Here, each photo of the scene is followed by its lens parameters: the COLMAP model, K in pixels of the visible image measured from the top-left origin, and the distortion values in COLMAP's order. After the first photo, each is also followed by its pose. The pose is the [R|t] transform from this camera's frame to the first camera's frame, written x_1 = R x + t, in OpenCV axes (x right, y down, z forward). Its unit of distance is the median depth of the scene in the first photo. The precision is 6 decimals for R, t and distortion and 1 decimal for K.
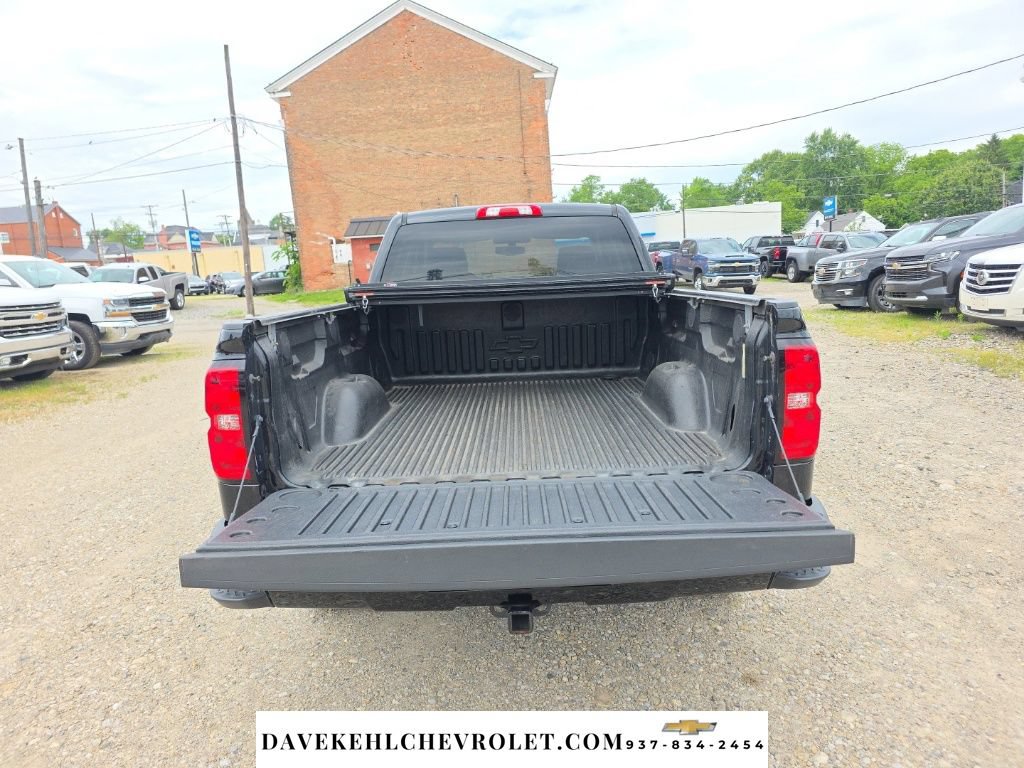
lens RADIAL K [[698.9, 0, 510.4], [0, 698.9, 358.3], [0, 0, 1]] dist [0.054271, -0.042739]
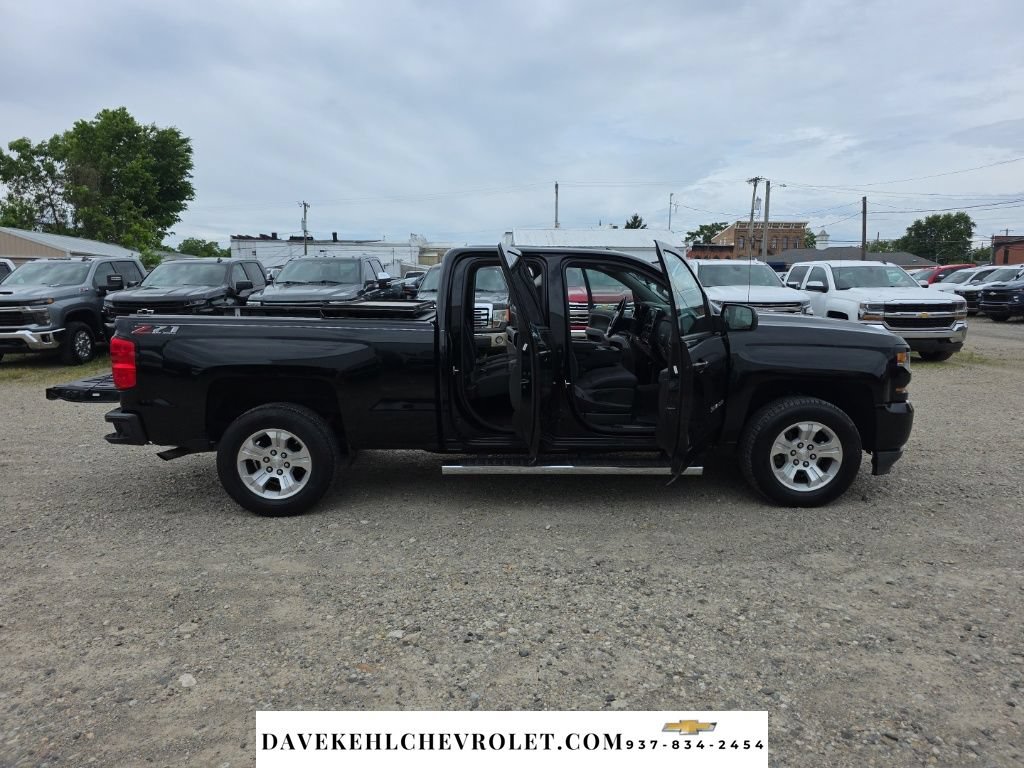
lens RADIAL K [[698.9, 0, 510.4], [0, 698.9, 358.3], [0, 0, 1]] dist [0.054271, -0.042739]
pose [[0.009706, 0.152514, -0.988254, 0.197272], [-0.133478, 0.979653, 0.149876, -0.033963], [0.991004, 0.130455, 0.029865, 0.161528]]
